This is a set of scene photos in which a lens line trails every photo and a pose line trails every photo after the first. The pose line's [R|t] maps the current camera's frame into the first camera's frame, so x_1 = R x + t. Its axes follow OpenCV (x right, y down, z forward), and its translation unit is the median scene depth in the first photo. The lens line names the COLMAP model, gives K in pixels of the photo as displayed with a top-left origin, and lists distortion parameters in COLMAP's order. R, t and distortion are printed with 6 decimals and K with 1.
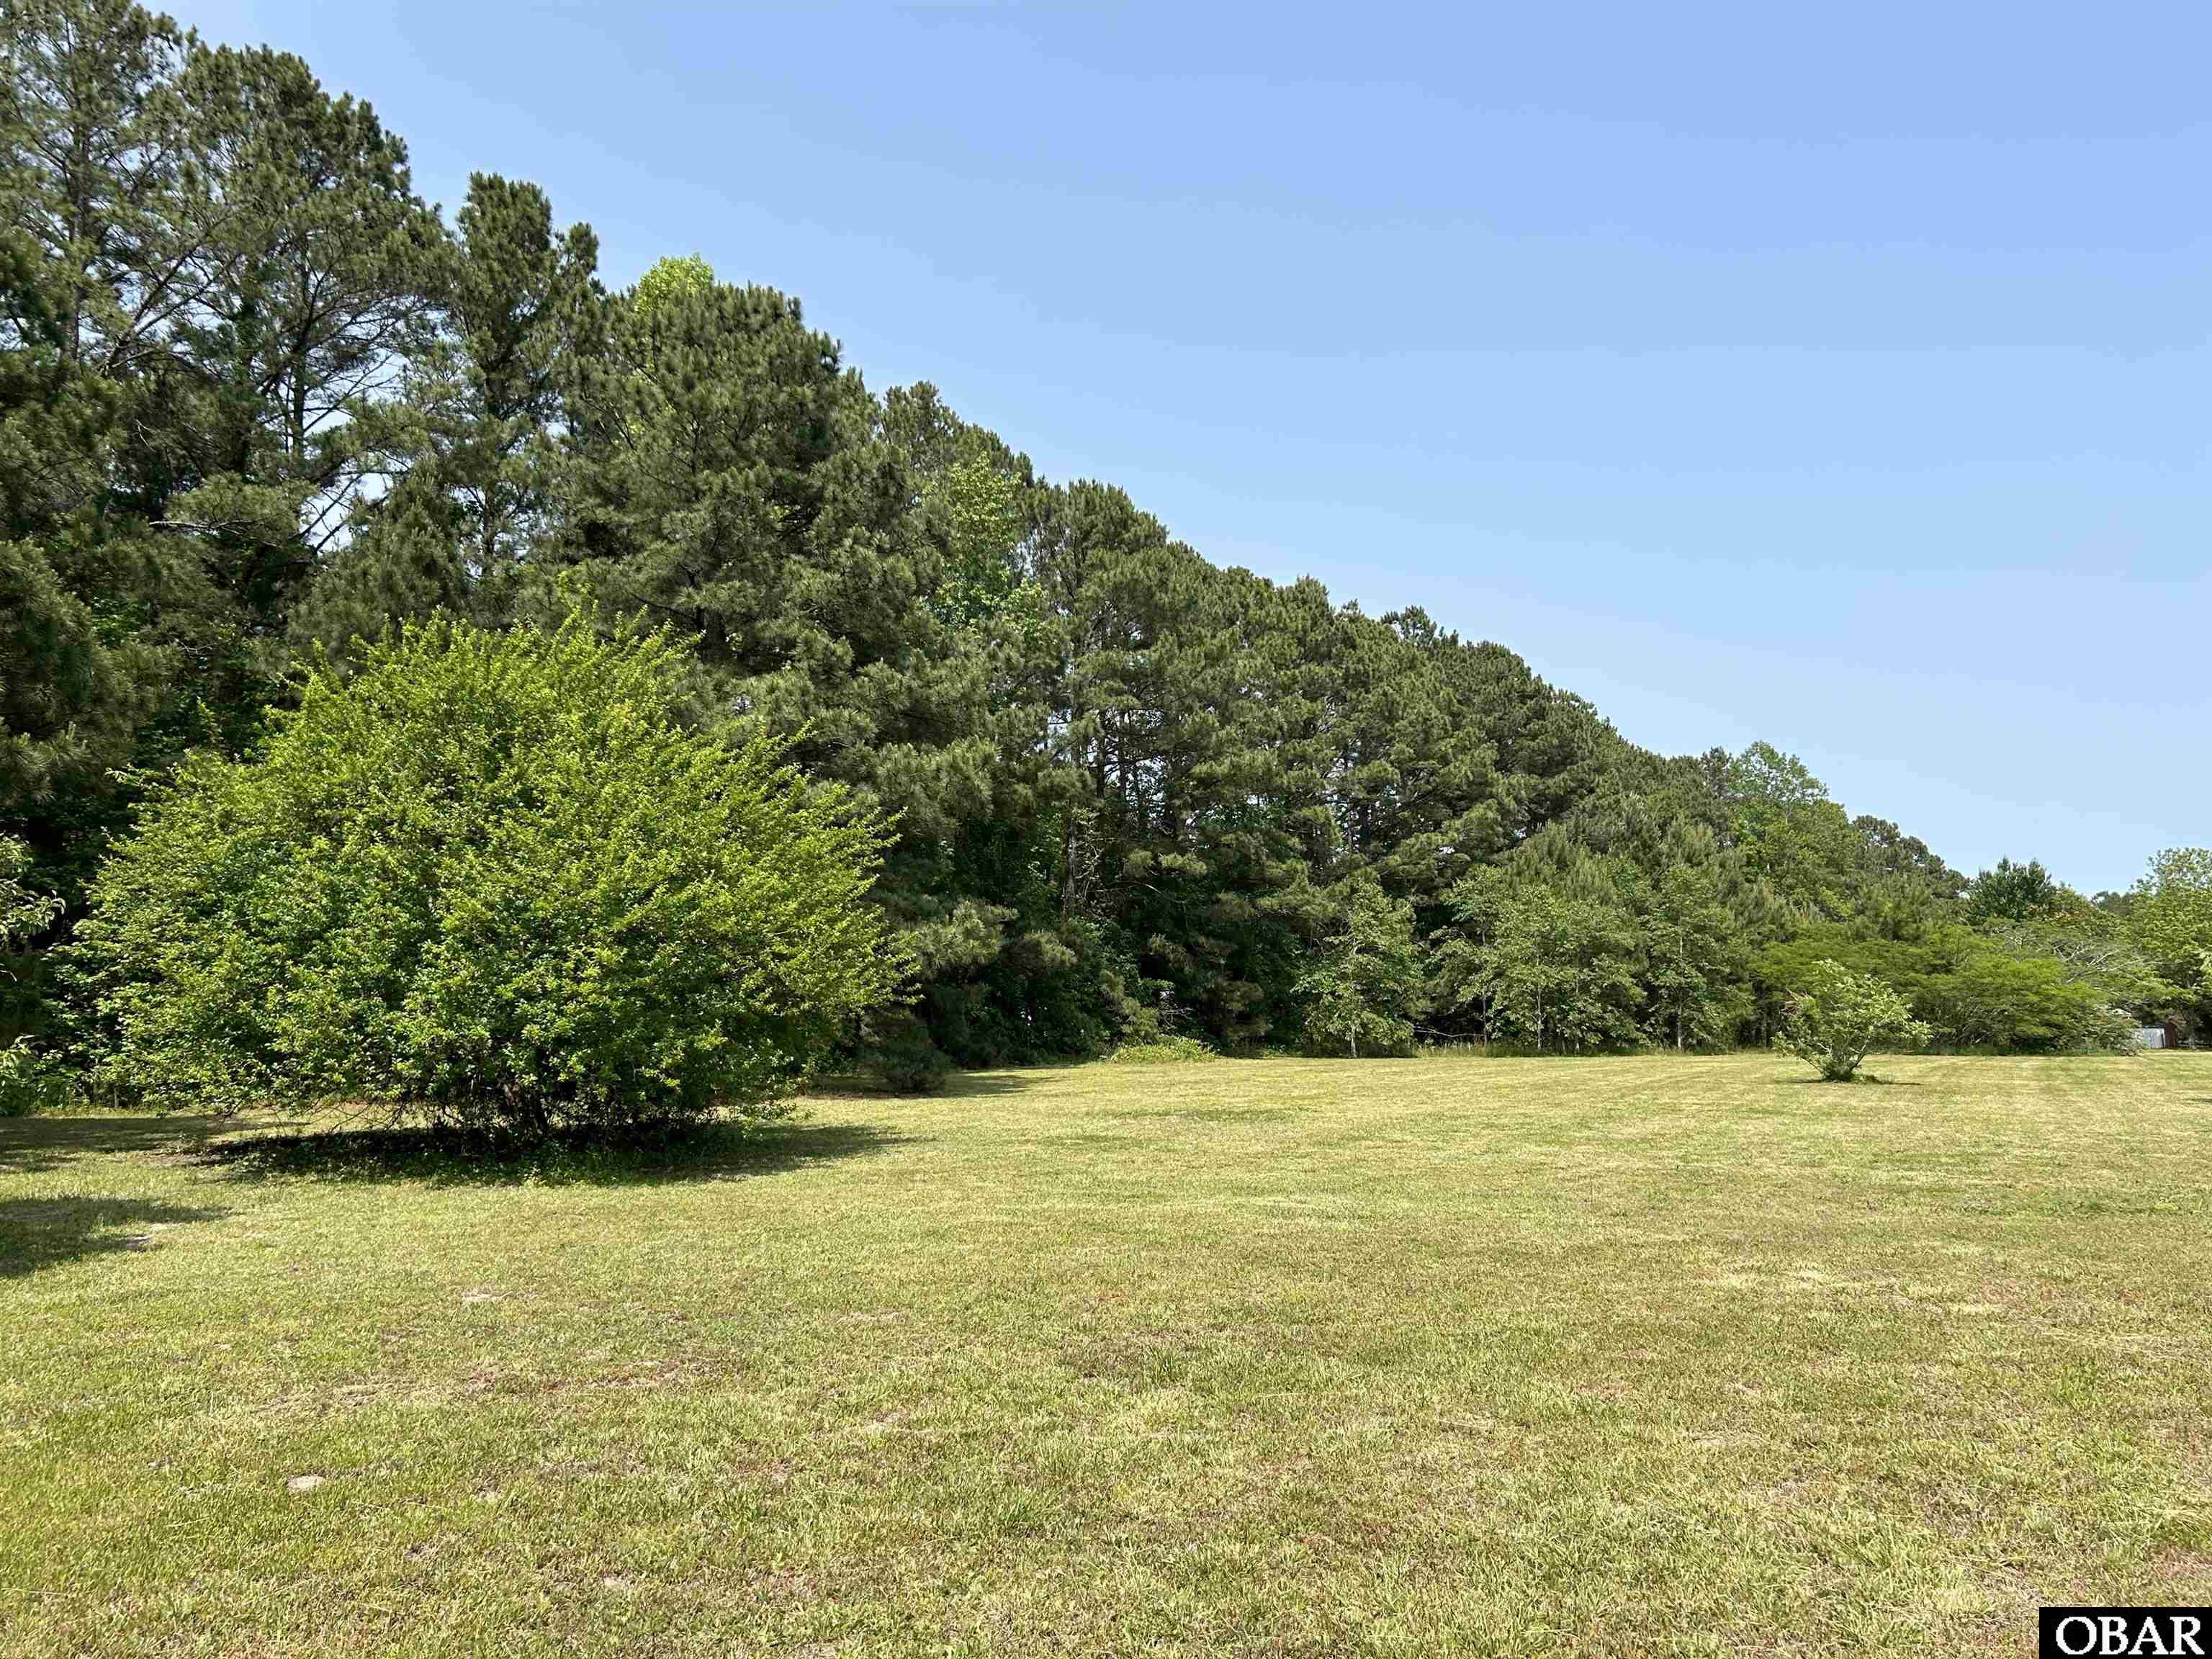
lens RADIAL K [[1664.4, 0, 1106.0], [0, 1664.4, 829.5], [0, 0, 1]] dist [0.093371, -0.170199]
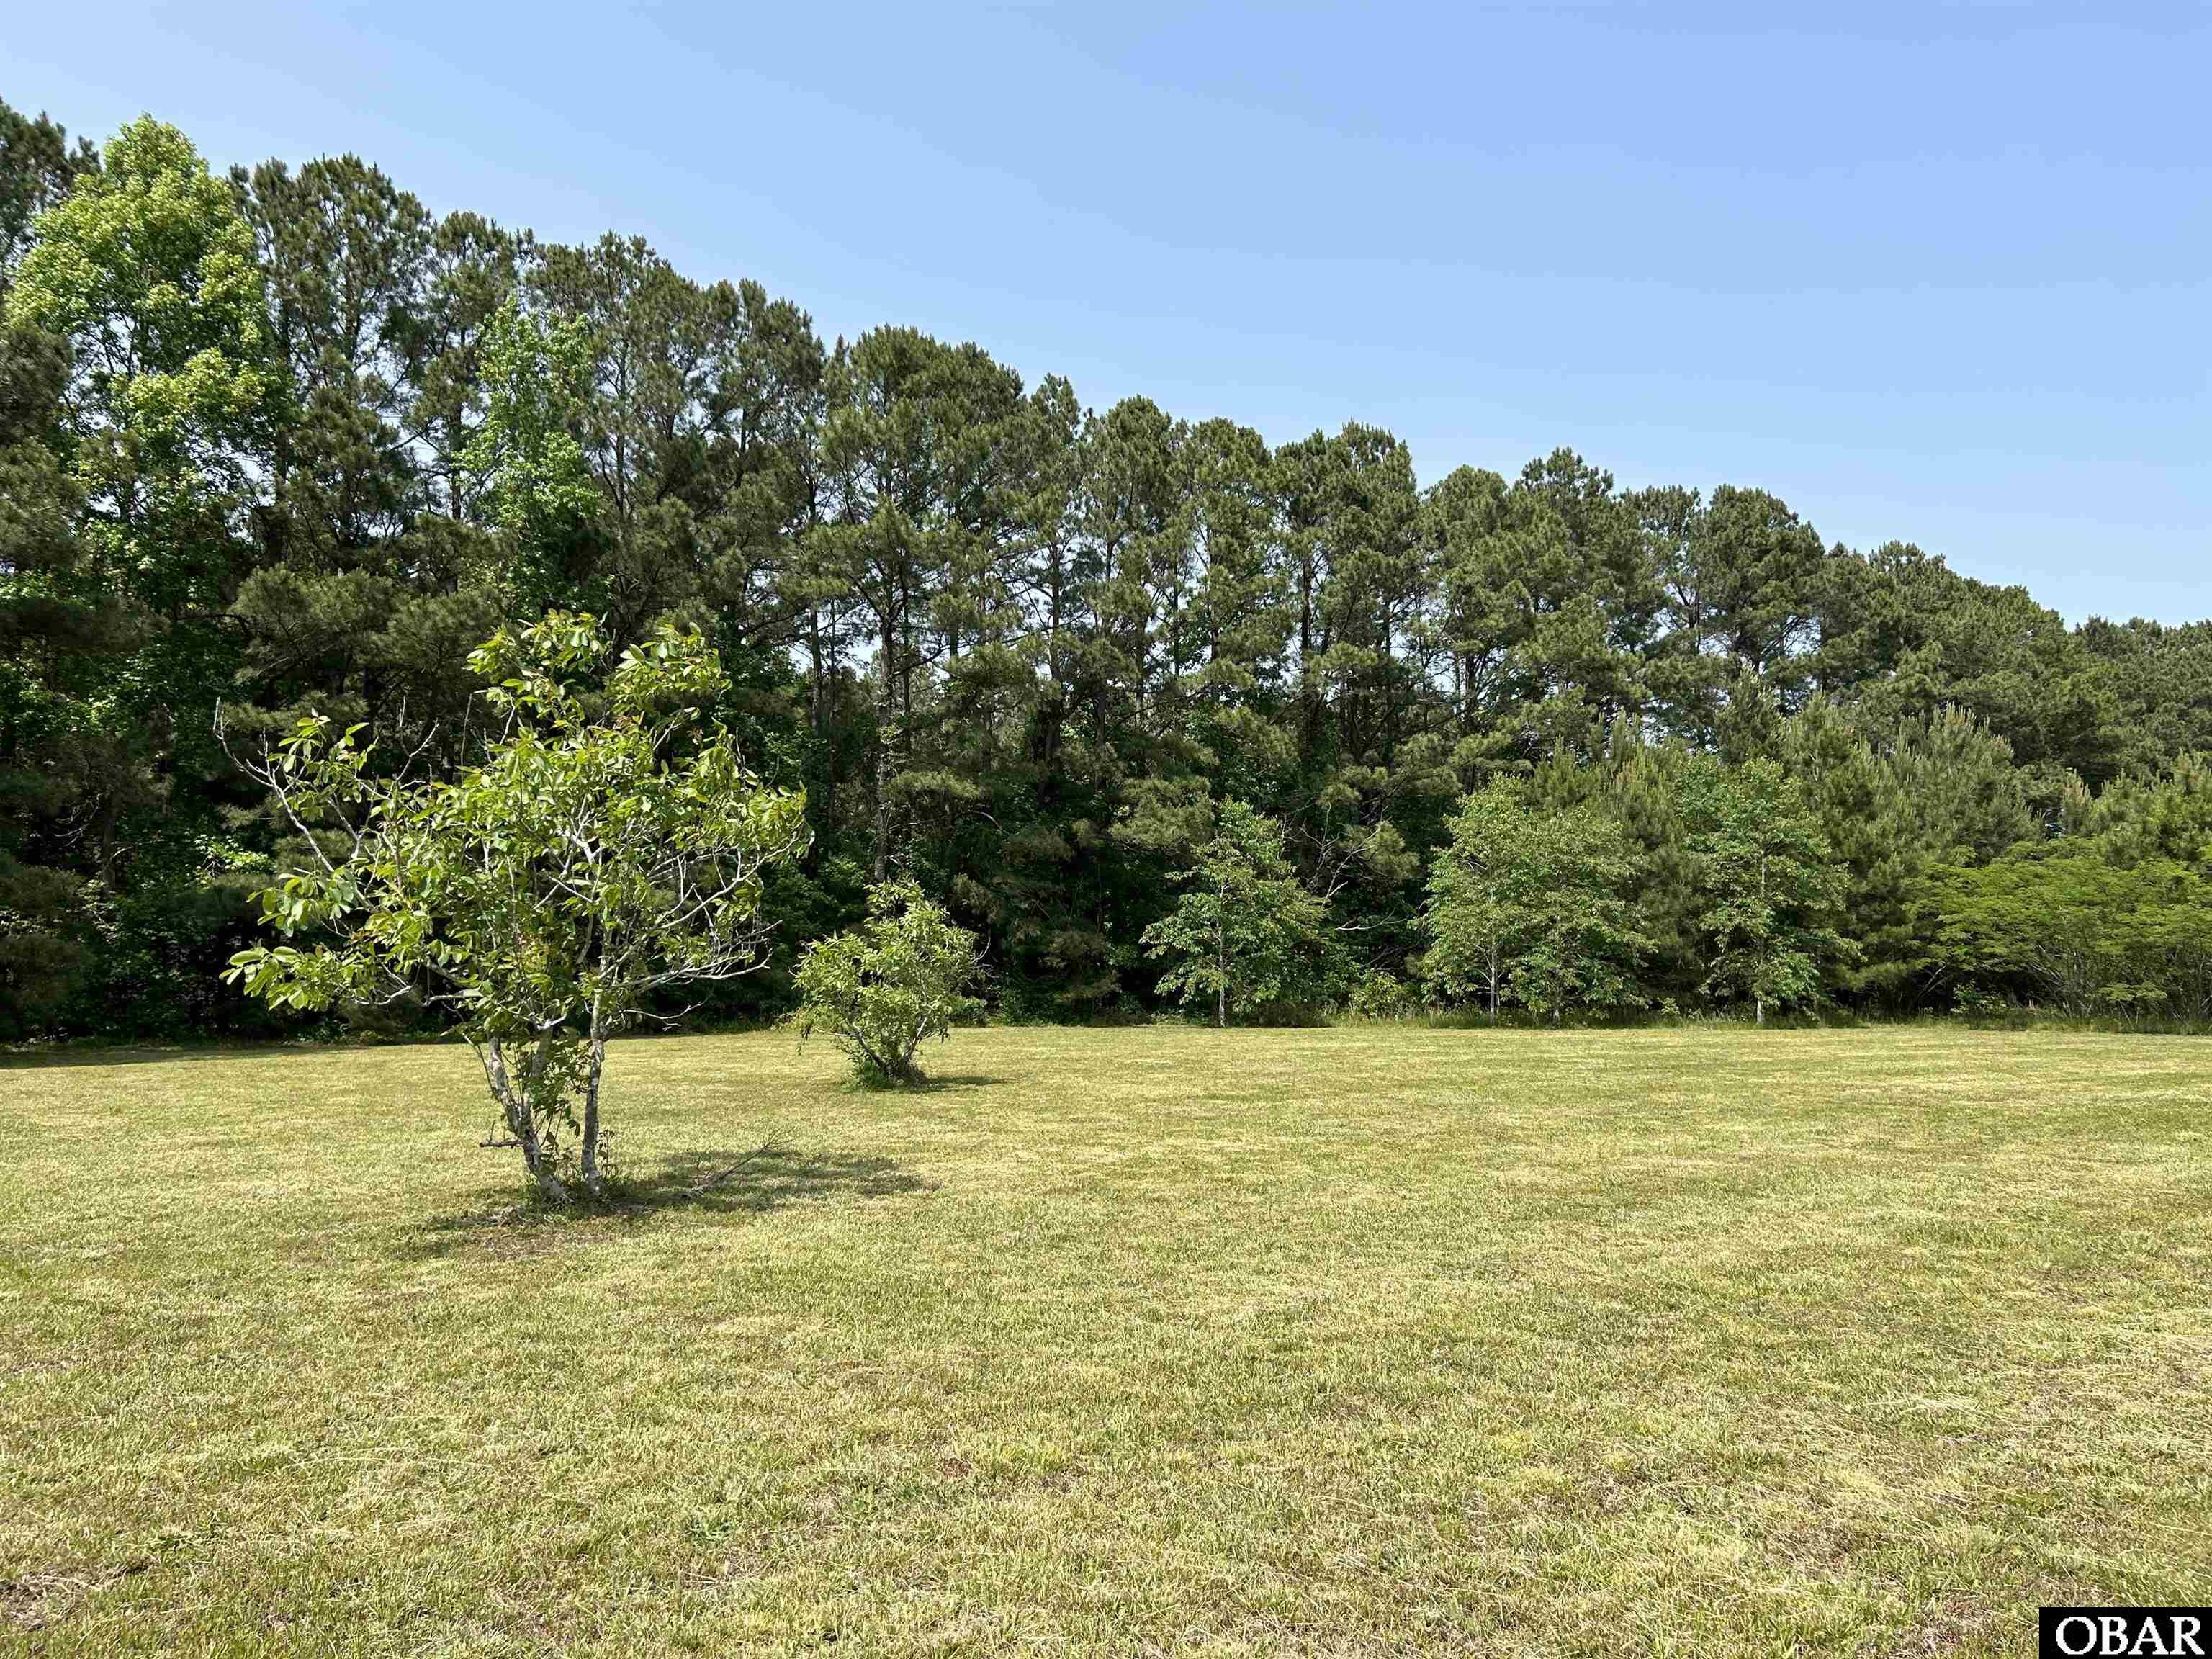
lens RADIAL K [[1664.4, 0, 1106.0], [0, 1664.4, 829.5], [0, 0, 1]] dist [0.093371, -0.170199]
pose [[0.925571, -0.036230, -0.376836, 0.386978], [0.044995, 0.998882, 0.014479, 0.031354], [0.375890, -0.030357, 0.926167, 0.272191]]
